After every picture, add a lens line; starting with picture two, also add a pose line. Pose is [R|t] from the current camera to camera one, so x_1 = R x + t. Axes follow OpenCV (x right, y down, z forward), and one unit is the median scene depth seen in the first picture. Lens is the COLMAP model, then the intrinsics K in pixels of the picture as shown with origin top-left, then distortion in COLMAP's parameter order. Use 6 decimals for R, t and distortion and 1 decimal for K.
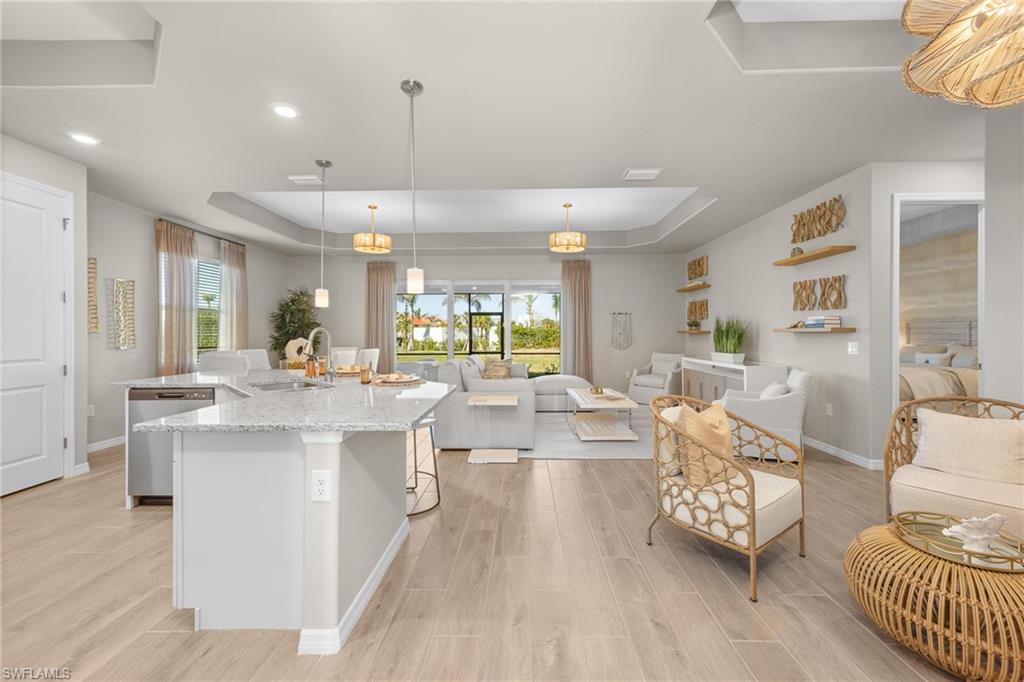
lens RADIAL K [[399.2, 0, 514.1], [0, 399.2, 336.9], [0, 0, 1]] dist [0.015481, 0.000062]
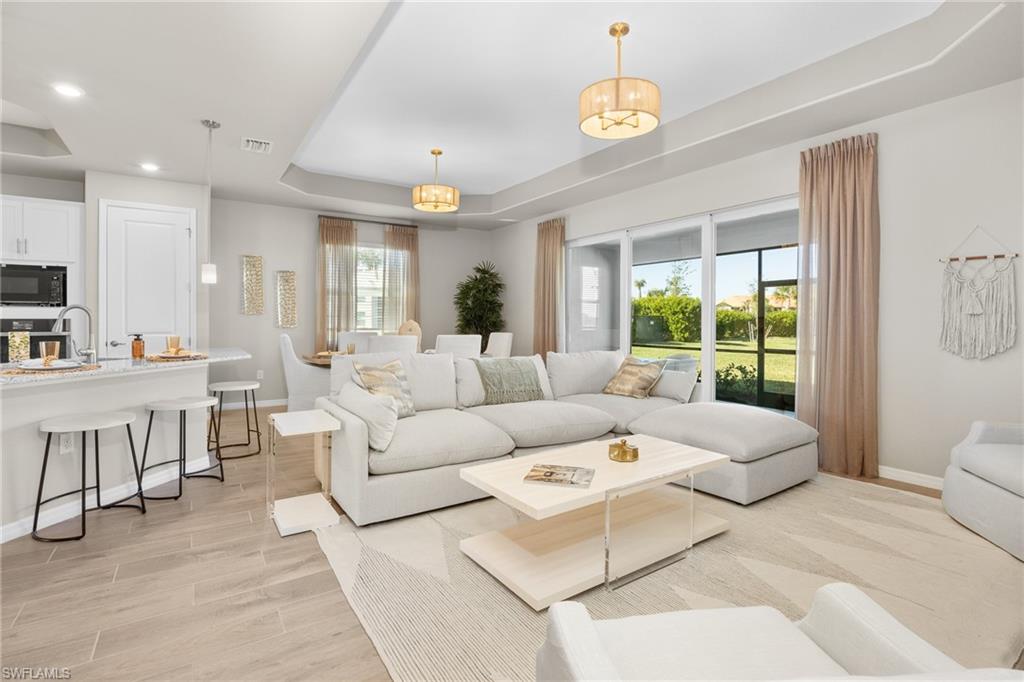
lens RADIAL K [[488.3, 0, 525.7], [0, 488.3, 323.0], [0, 0, 1]] dist [-0.023260, 0.000500]
pose [[0.582427, 0.009285, -0.812830, 0.432427], [-0.010743, 0.999935, 0.003724, 0.001874], [0.812812, 0.006563, 0.582489, 0.496322]]
